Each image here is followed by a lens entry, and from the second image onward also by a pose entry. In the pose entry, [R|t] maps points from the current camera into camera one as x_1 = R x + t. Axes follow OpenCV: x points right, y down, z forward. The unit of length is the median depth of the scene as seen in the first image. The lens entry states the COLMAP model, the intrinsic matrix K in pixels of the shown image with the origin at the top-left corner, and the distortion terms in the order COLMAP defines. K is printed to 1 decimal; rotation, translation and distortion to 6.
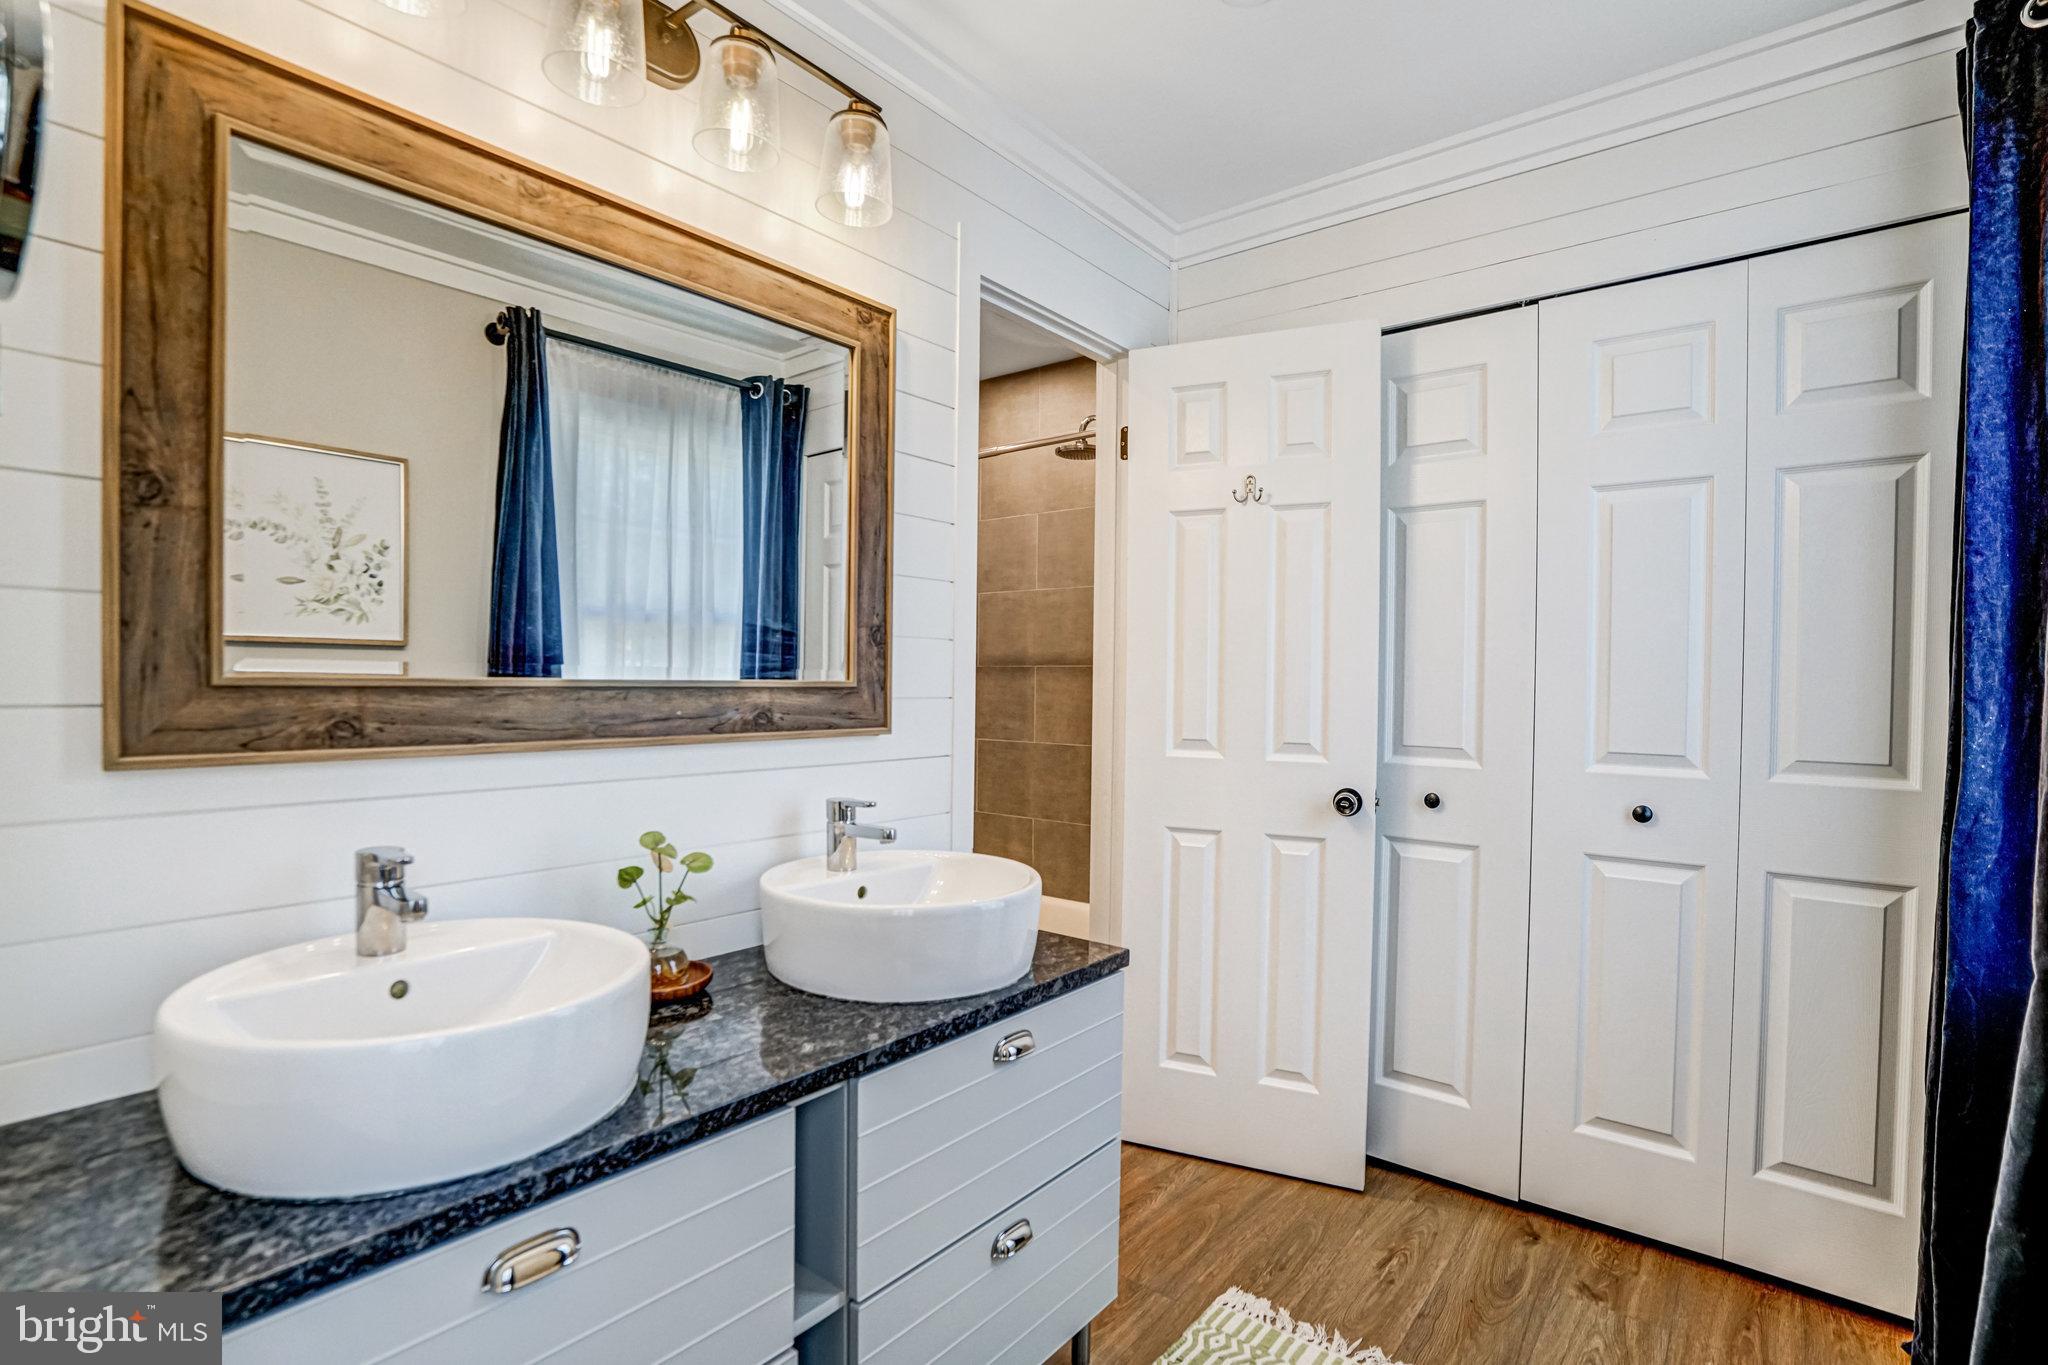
lens RADIAL K [[963.1, 0, 1021.6], [0, 963.1, 689.8], [0, 0, 1]] dist [-0.052539, 0.020888]
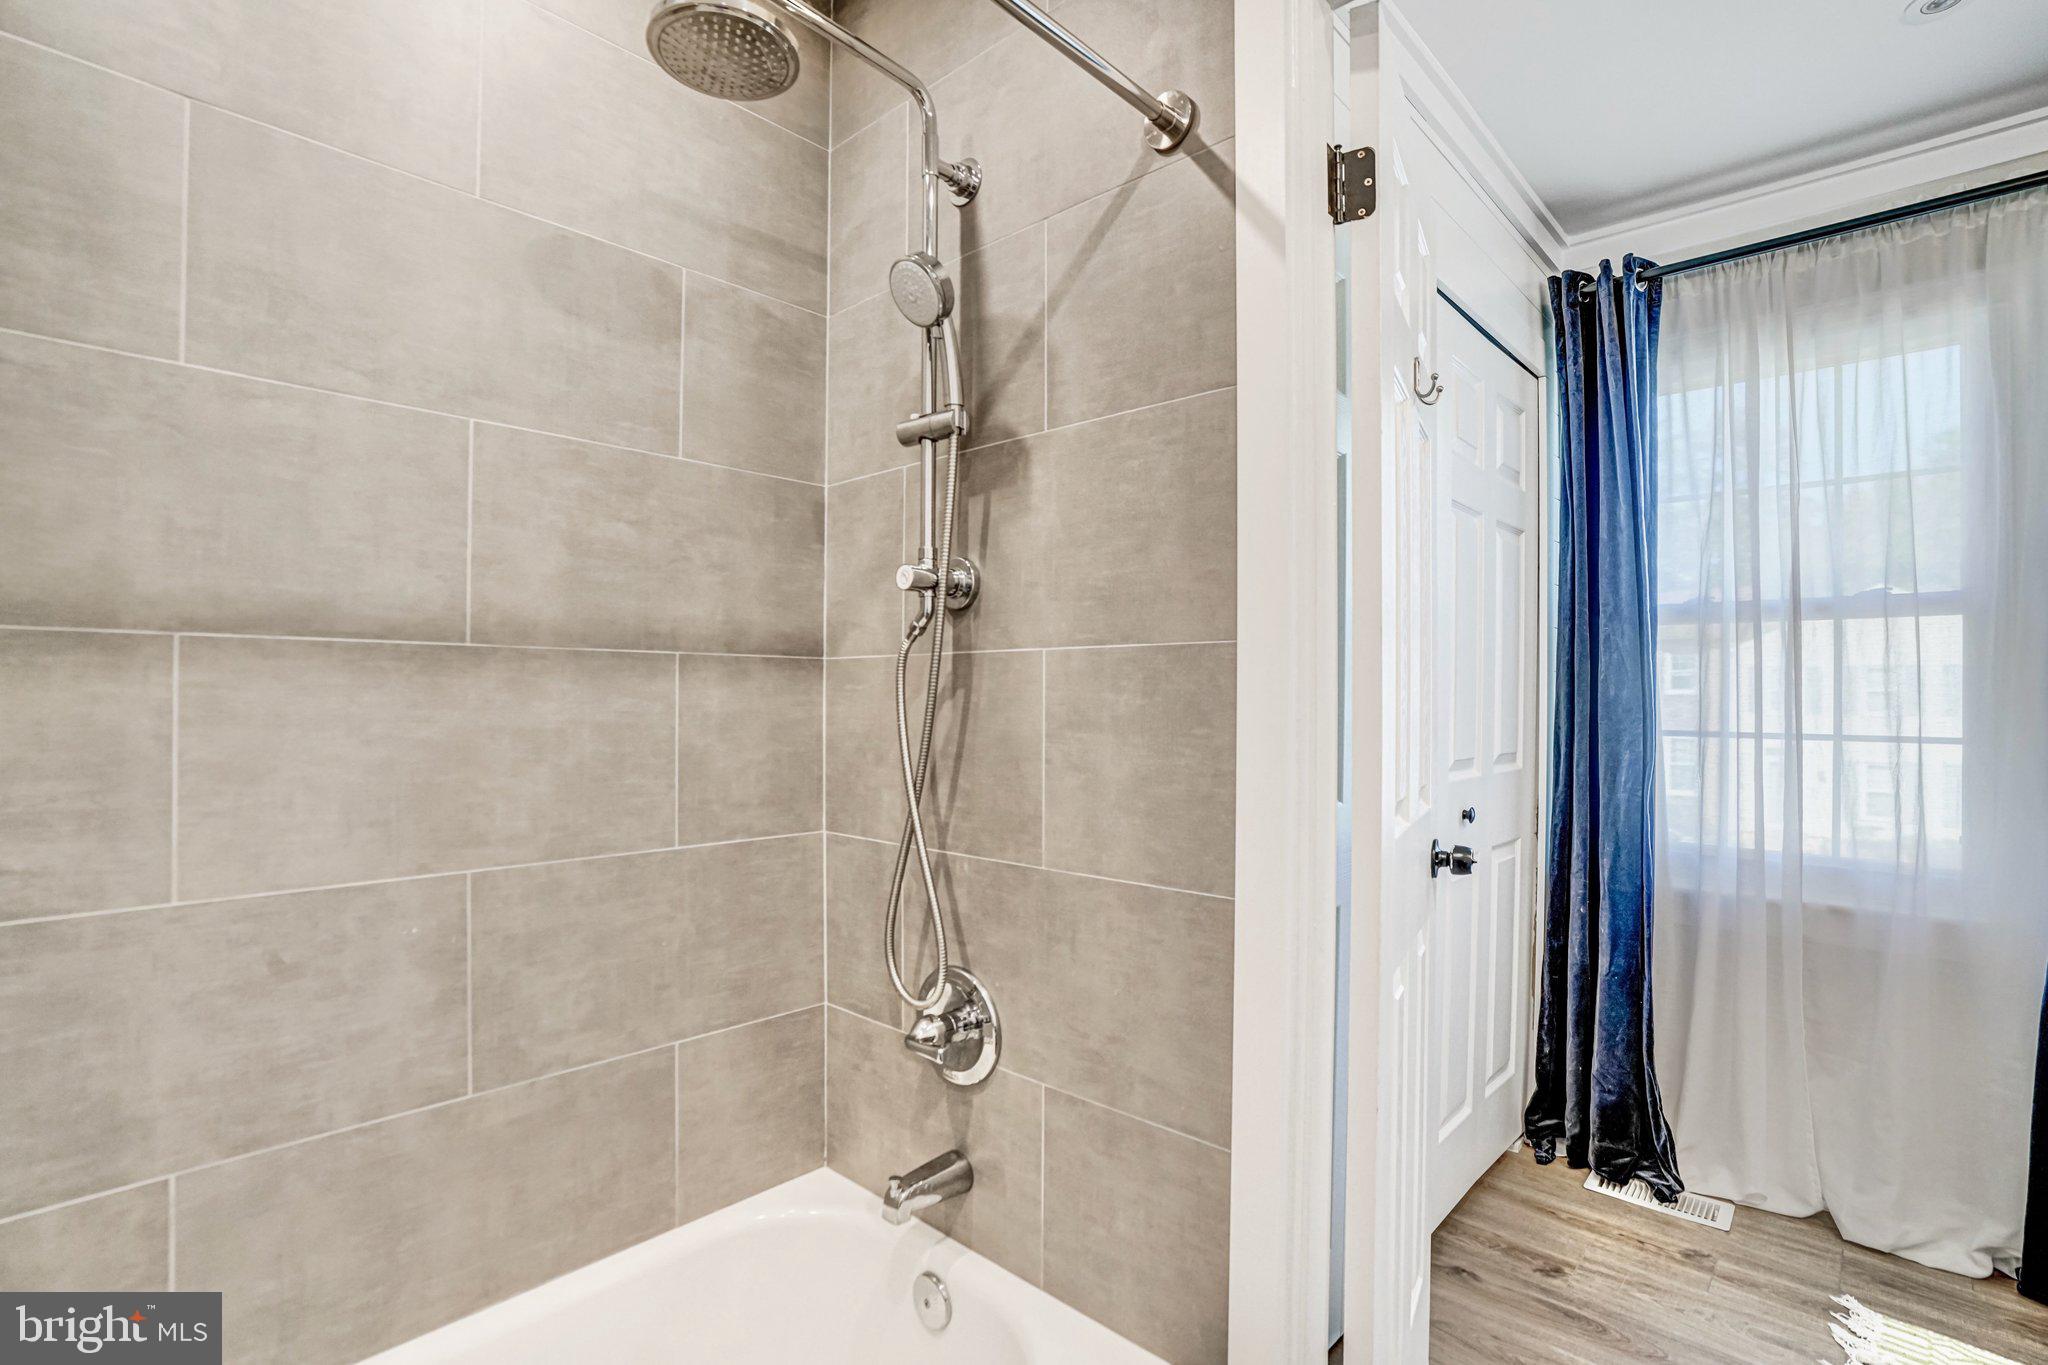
lens RADIAL K [[963.1, 0, 1021.6], [0, 963.1, 689.8], [0, 0, 1]] dist [-0.052539, 0.020888]
pose [[0.083922, -0.001133, 0.996472, -0.239790], [0.006455, 0.999979, 0.000594, -0.006449], [-0.996451, 0.006382, 0.083927, 0.733721]]
